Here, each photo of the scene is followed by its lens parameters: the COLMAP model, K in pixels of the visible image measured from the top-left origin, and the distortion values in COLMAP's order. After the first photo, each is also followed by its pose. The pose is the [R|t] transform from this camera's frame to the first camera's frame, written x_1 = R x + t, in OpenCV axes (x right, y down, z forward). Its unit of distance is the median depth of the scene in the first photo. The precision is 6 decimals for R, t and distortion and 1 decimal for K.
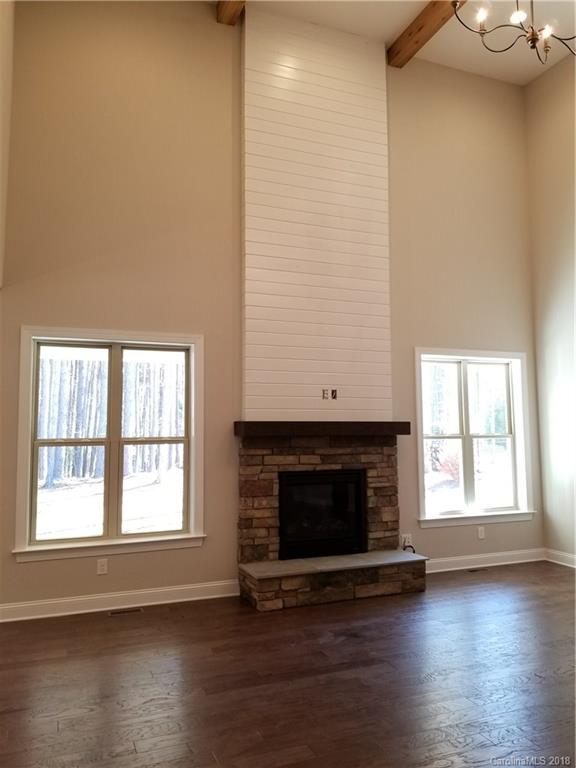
lens RADIAL K [[607.4, 0, 290.3], [0, 607.4, 379.6], [0, 0, 1]] dist [0.054563, -0.013519]
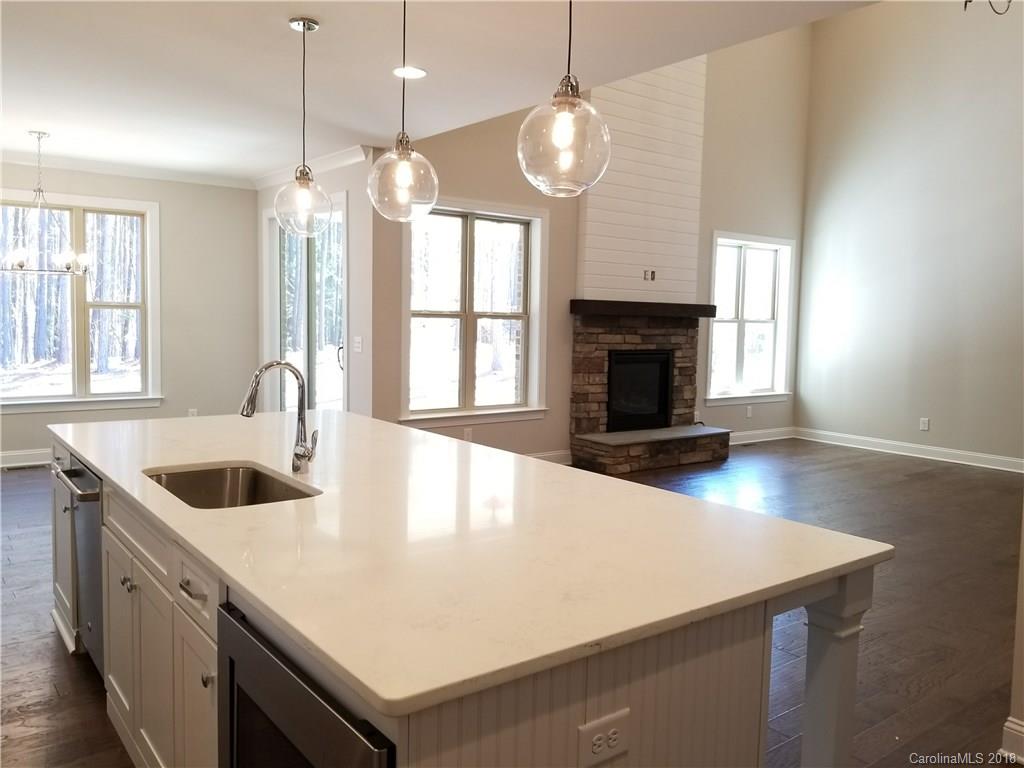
lens RADIAL K [[809.9, 0, 508.5], [0, 809.9, 380.1], [0, 0, 1]] dist [0.054563, -0.013519]
pose [[0.968071, 0.012596, 0.250360, -0.518884], [-0.054479, 0.985437, 0.161075, -0.009452], [-0.244686, -0.169571, 0.954659, -0.271188]]
